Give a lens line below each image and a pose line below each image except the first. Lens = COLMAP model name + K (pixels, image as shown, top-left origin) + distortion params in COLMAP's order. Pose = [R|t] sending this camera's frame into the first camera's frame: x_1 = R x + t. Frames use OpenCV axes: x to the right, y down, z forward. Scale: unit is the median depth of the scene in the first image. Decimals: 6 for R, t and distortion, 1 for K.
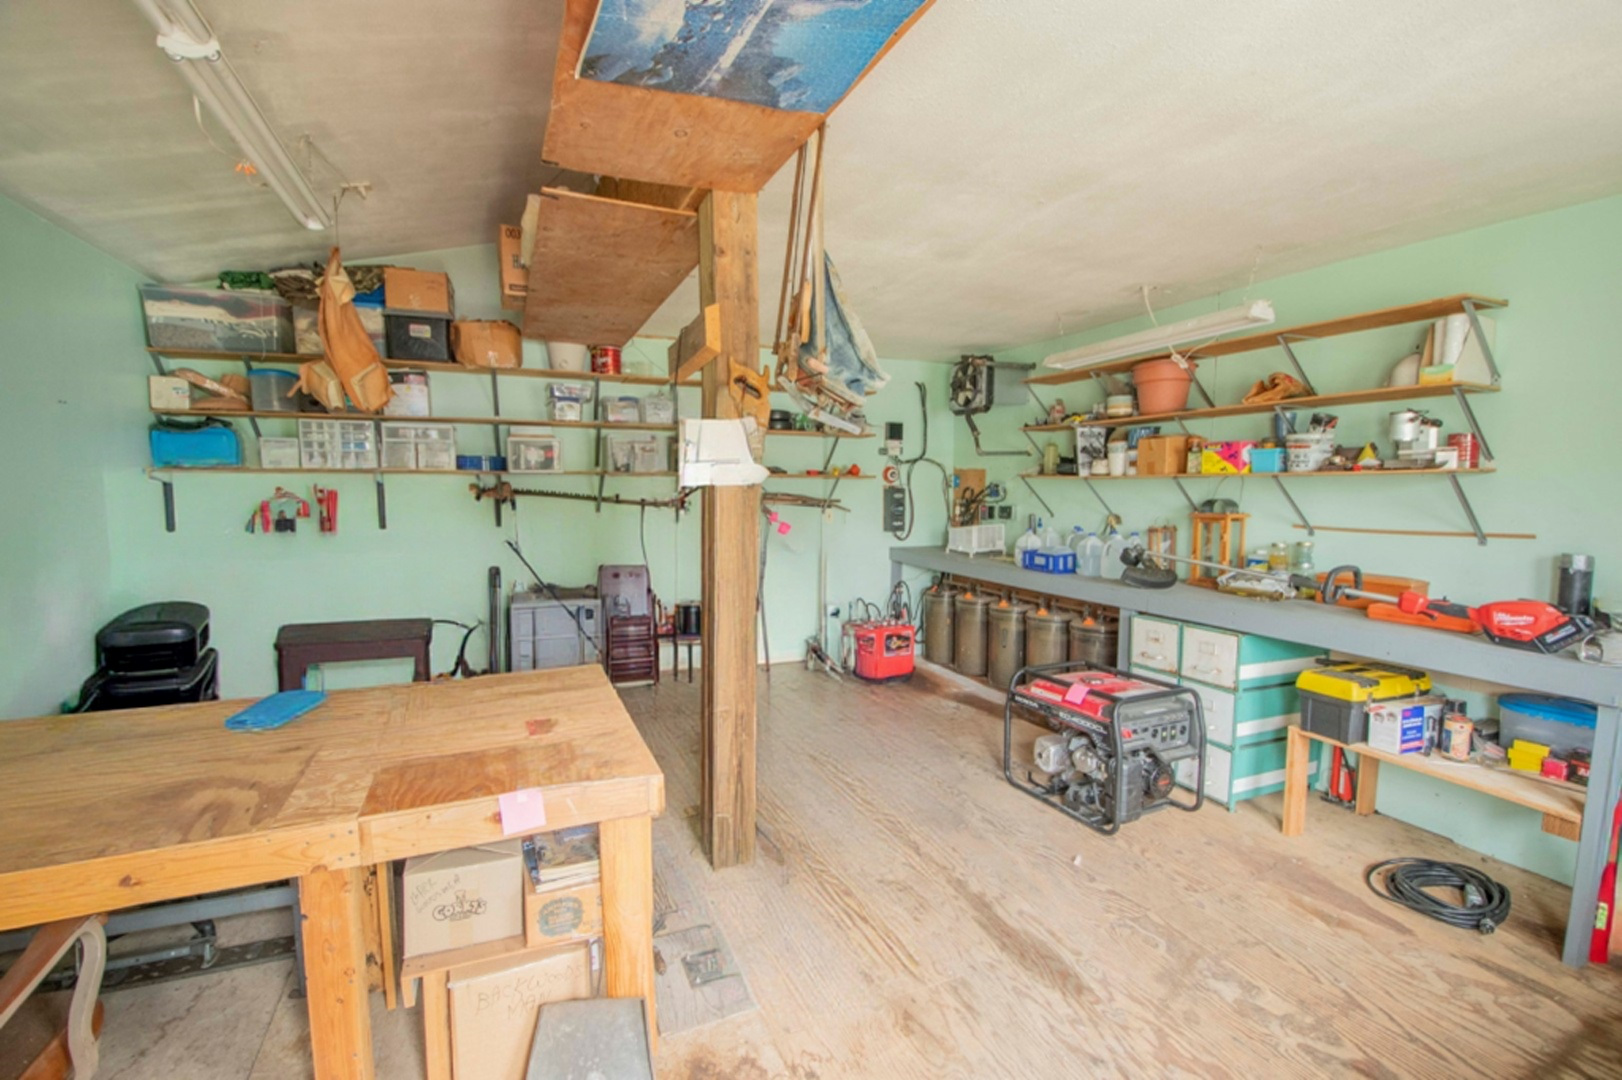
lens RADIAL K [[709.2, 0, 828.3], [0, 709.2, 554.4], [0, 0, 1]] dist [0.009750, -0.019481]
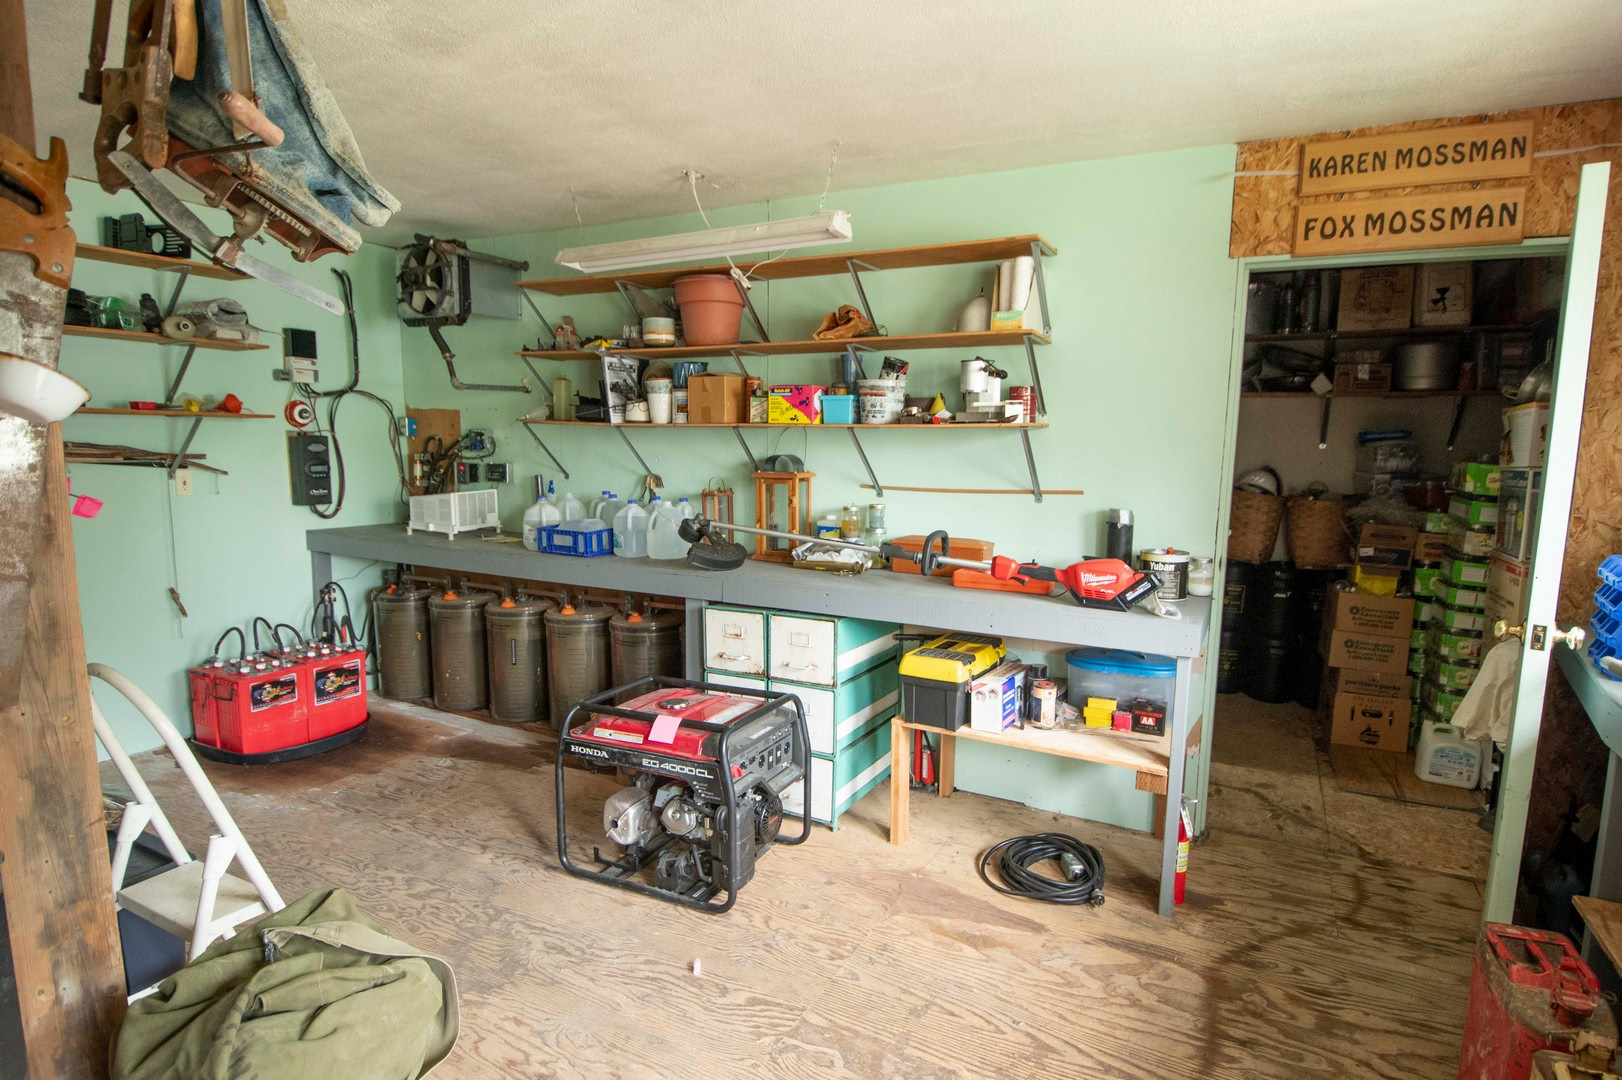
lens RADIAL K [[844.7, 0, 812.7], [0, 844.7, 555.5], [0, 0, 1]] dist [0.021904, -0.027778]
pose [[0.786242, -0.072549, 0.613645, -0.039349], [0.045796, 0.997194, 0.059218, -0.020113], [-0.616219, -0.018457, 0.787358, 0.225595]]
